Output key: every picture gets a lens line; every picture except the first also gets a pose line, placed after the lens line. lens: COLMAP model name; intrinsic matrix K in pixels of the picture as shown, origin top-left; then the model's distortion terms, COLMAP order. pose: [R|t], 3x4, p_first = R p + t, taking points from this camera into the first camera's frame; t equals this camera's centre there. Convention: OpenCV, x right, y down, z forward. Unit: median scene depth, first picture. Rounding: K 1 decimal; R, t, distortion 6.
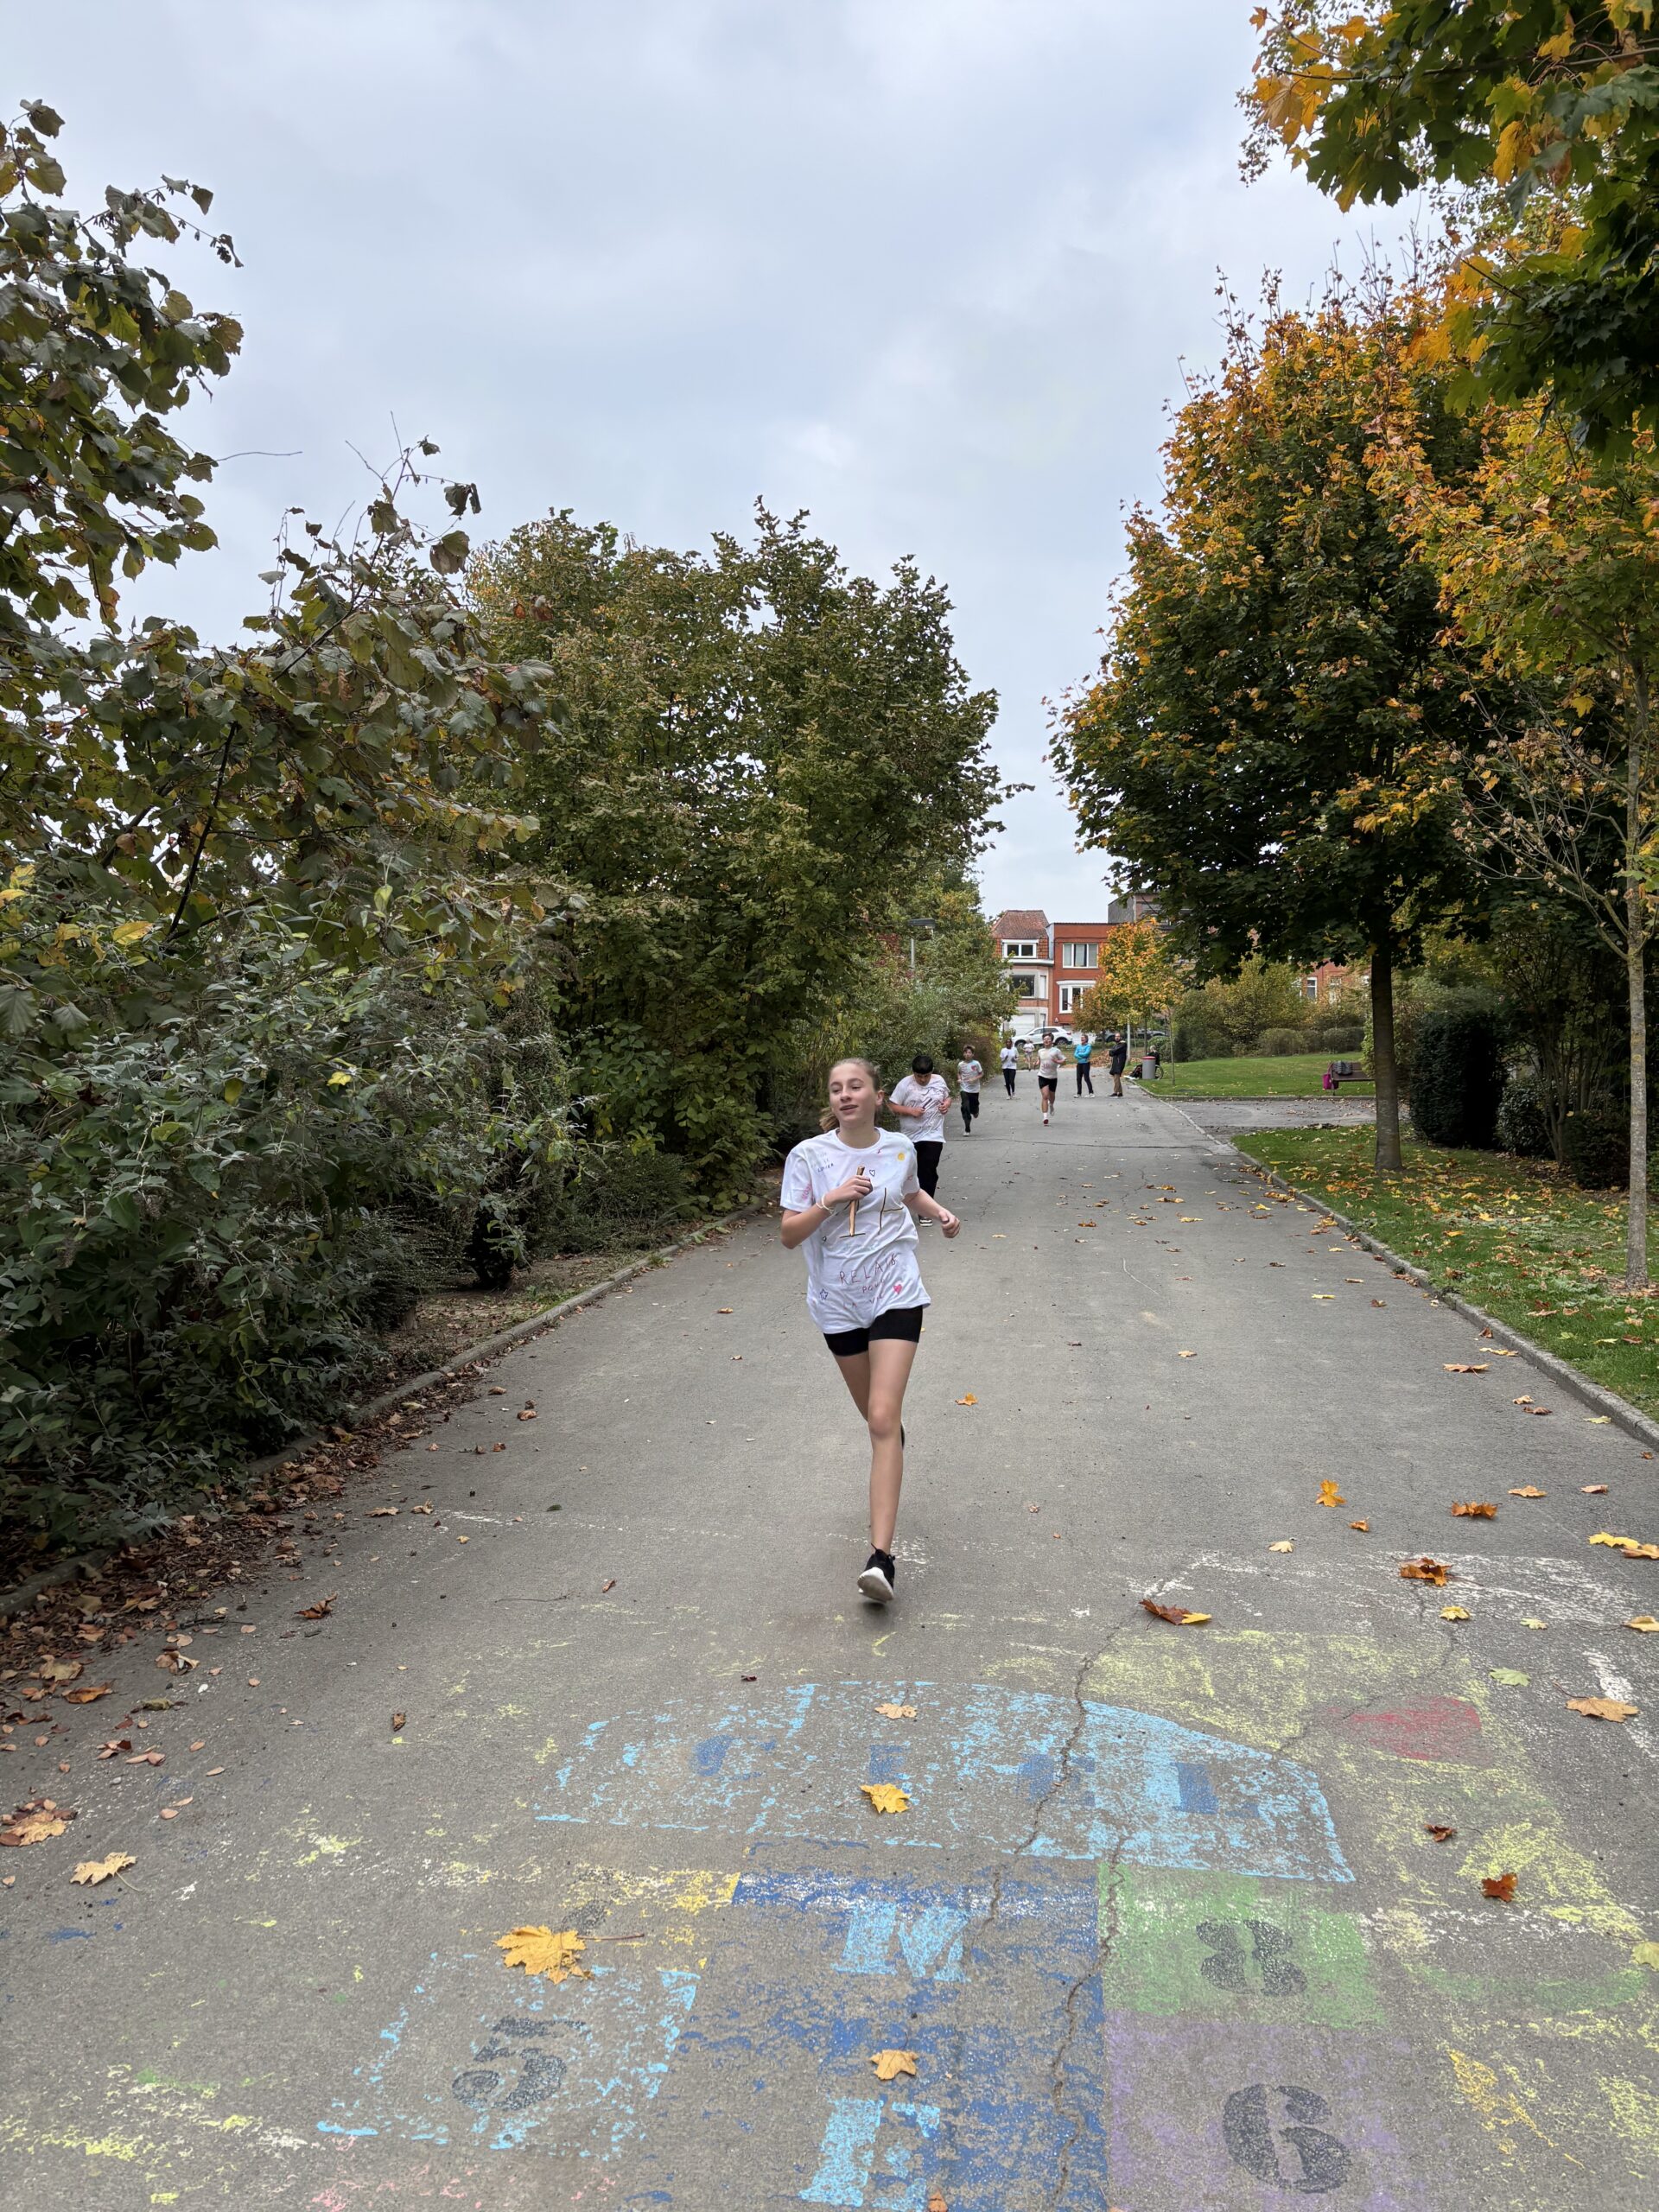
lens RADIAL K [[1632.4, 0, 797.7], [0, 1632.4, 1107.7], [0, 0, 1]] dist [0.030018, -0.025050]
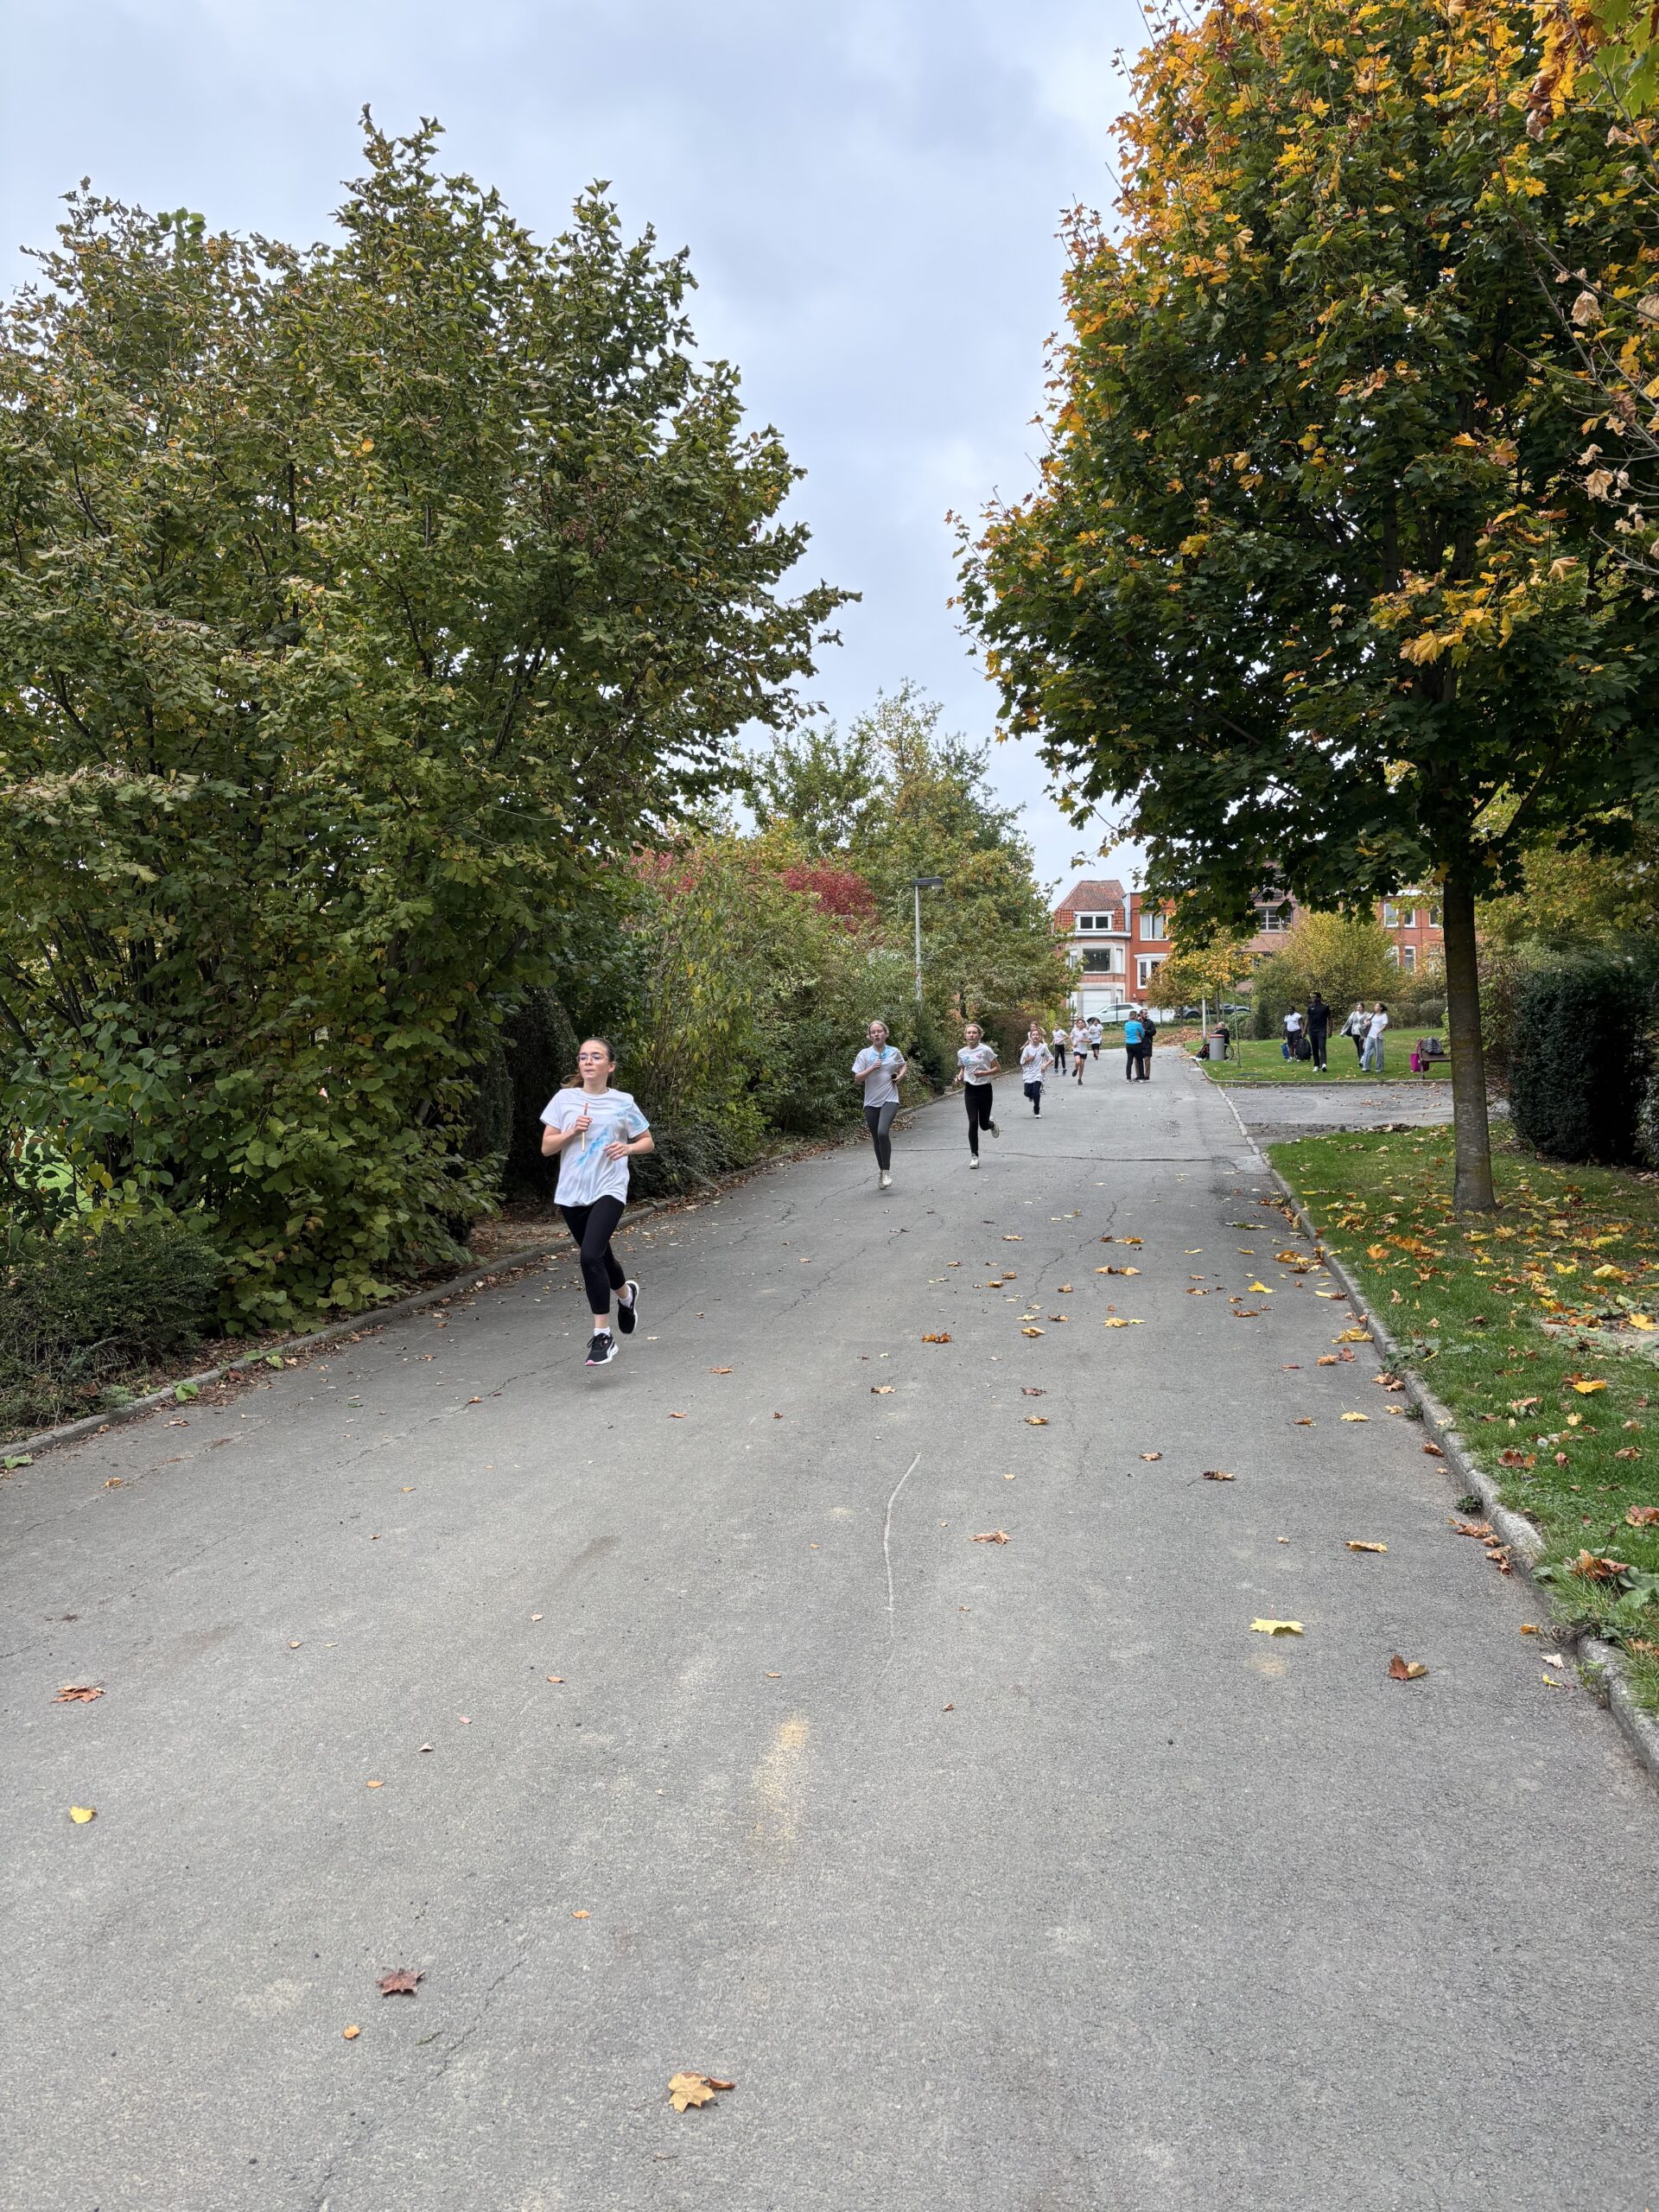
lens RADIAL K [[1632.4, 0, 806.3], [0, 1632.4, 1088.3], [0, 0, 1]] dist [0.030018, -0.025050]
pose [[0.998534, -0.011090, -0.052974, 0.170436], [0.011072, 0.999939, -0.000635, -0.017715], [0.052978, 0.000047, 0.998596, 0.436343]]
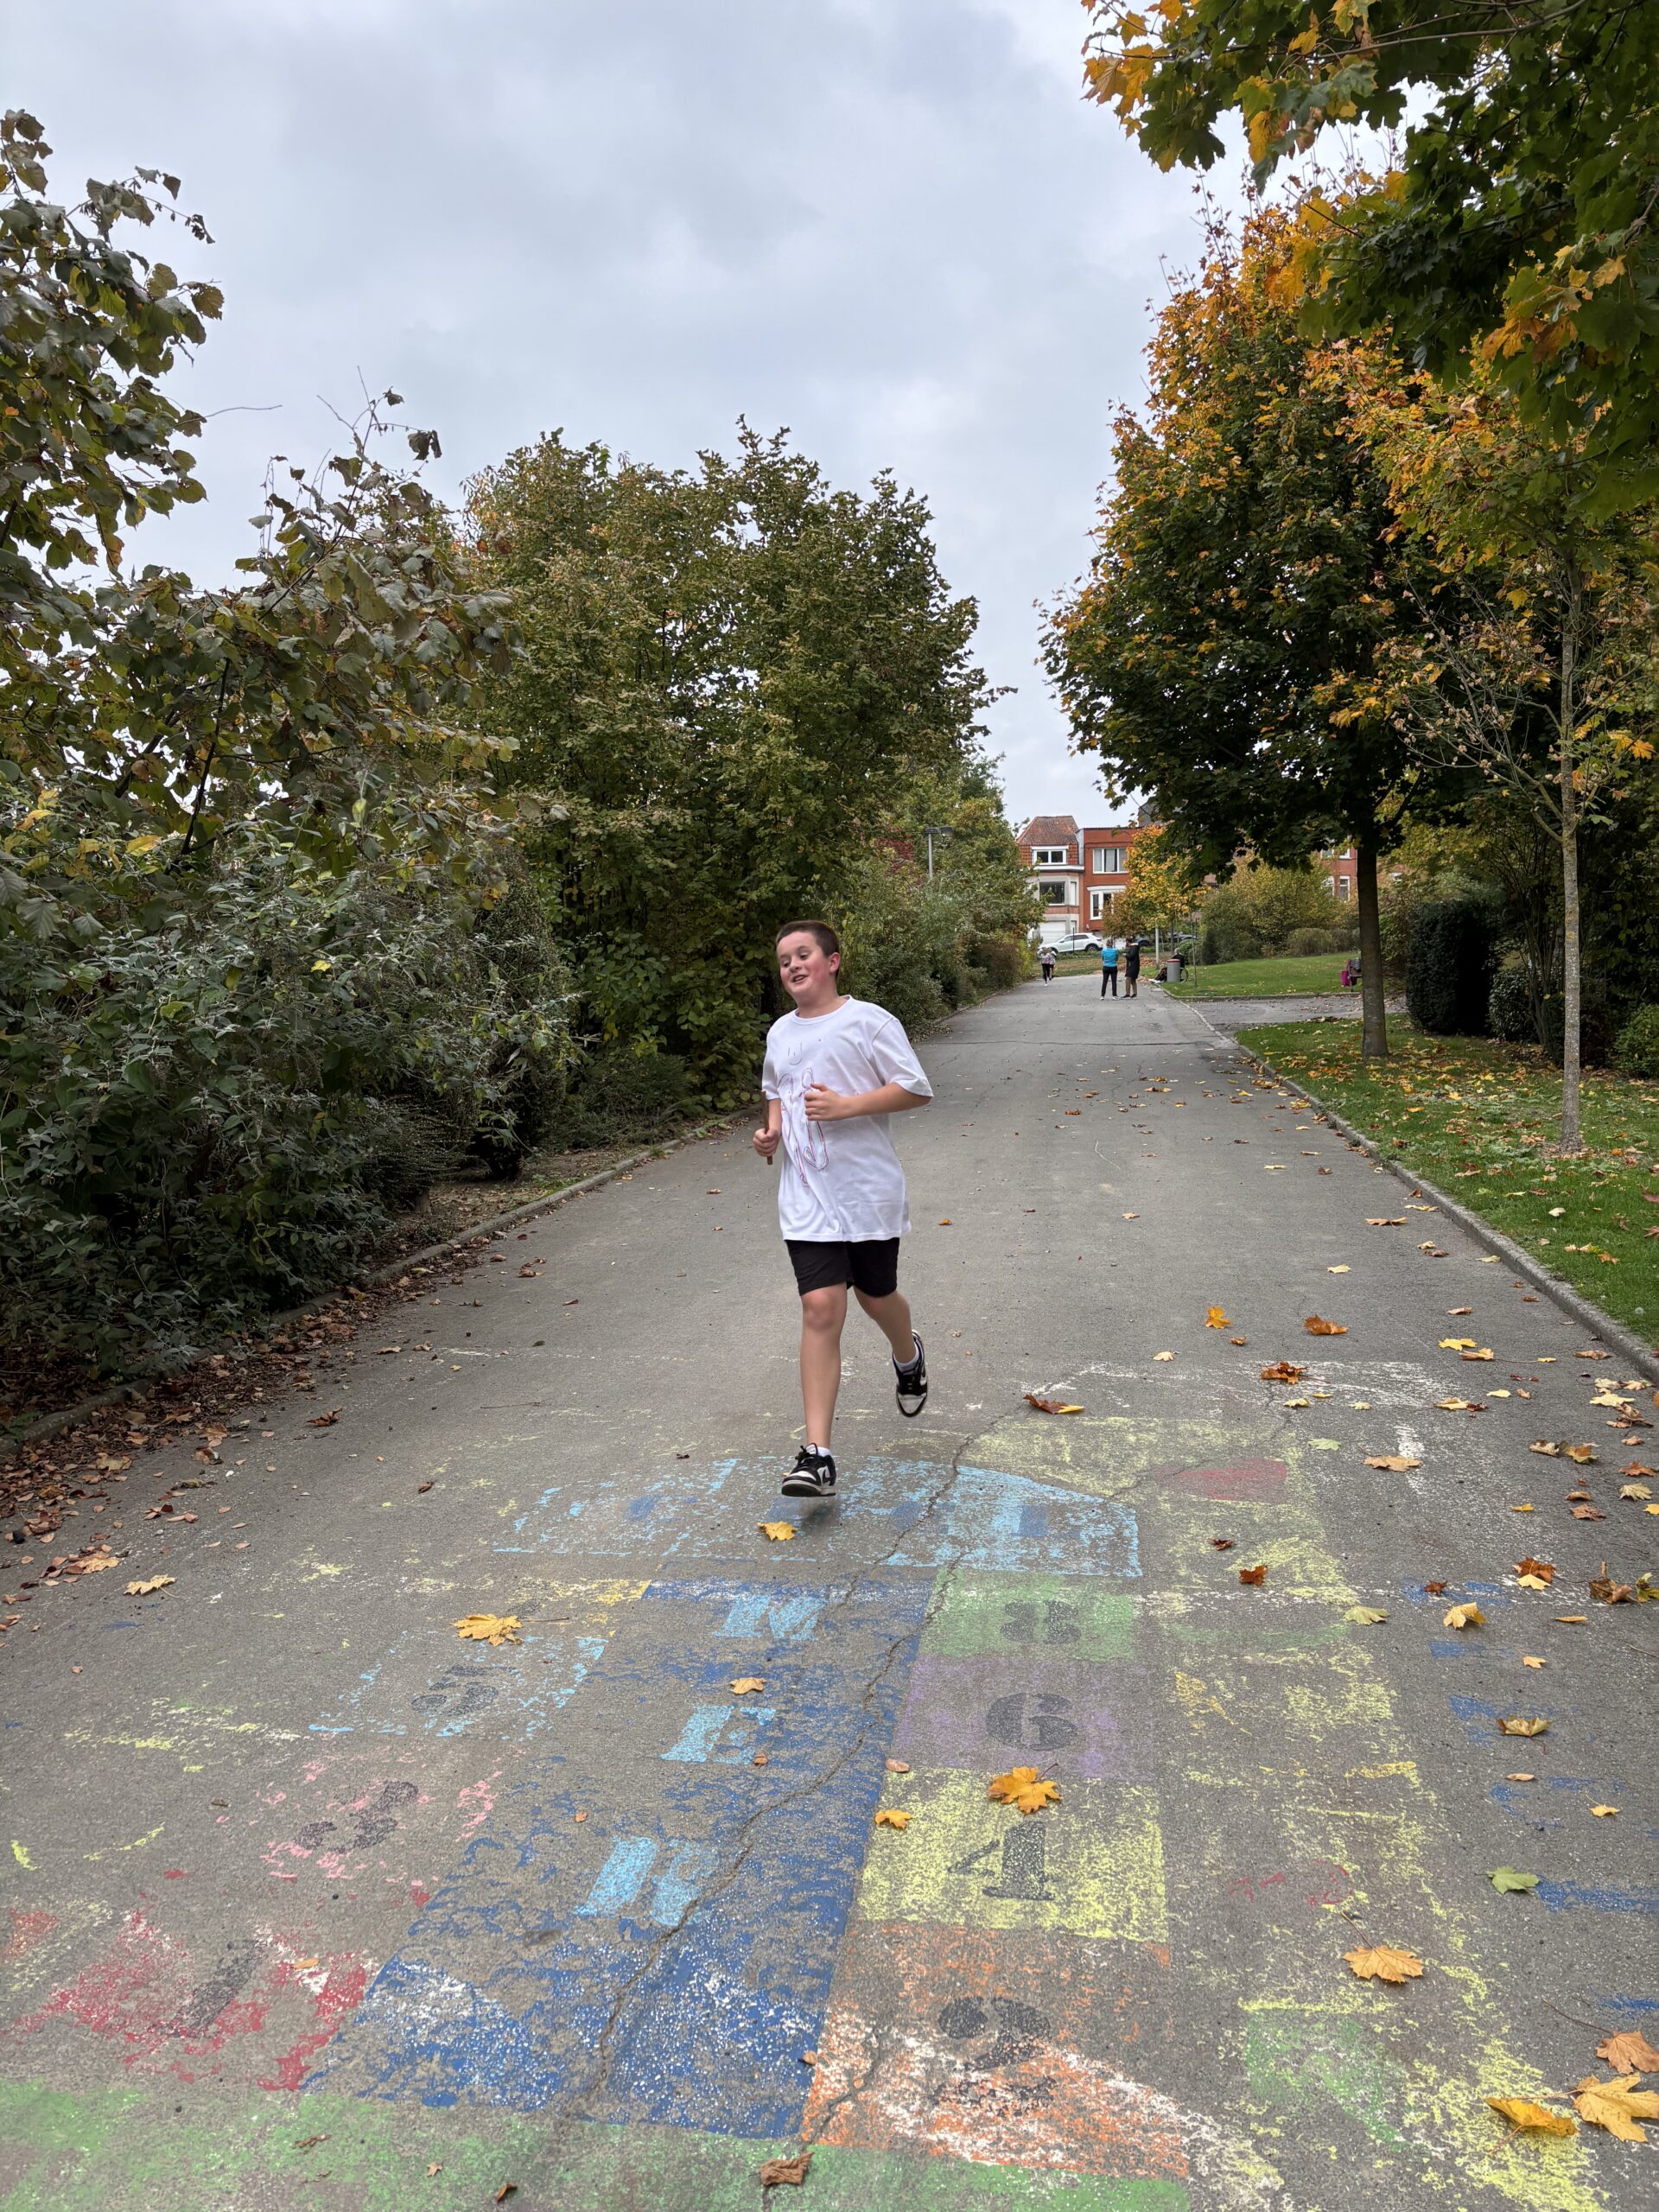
lens RADIAL K [[1632.4, 0, 800.5], [0, 1632.4, 1108.8], [0, 0, 1]] dist [0.030018, -0.025050]
pose [[0.999464, -0.023823, -0.022444, 0.027354], [0.024965, 0.998332, 0.052048, 0.010591], [0.021166, -0.052580, 0.998392, -0.054123]]
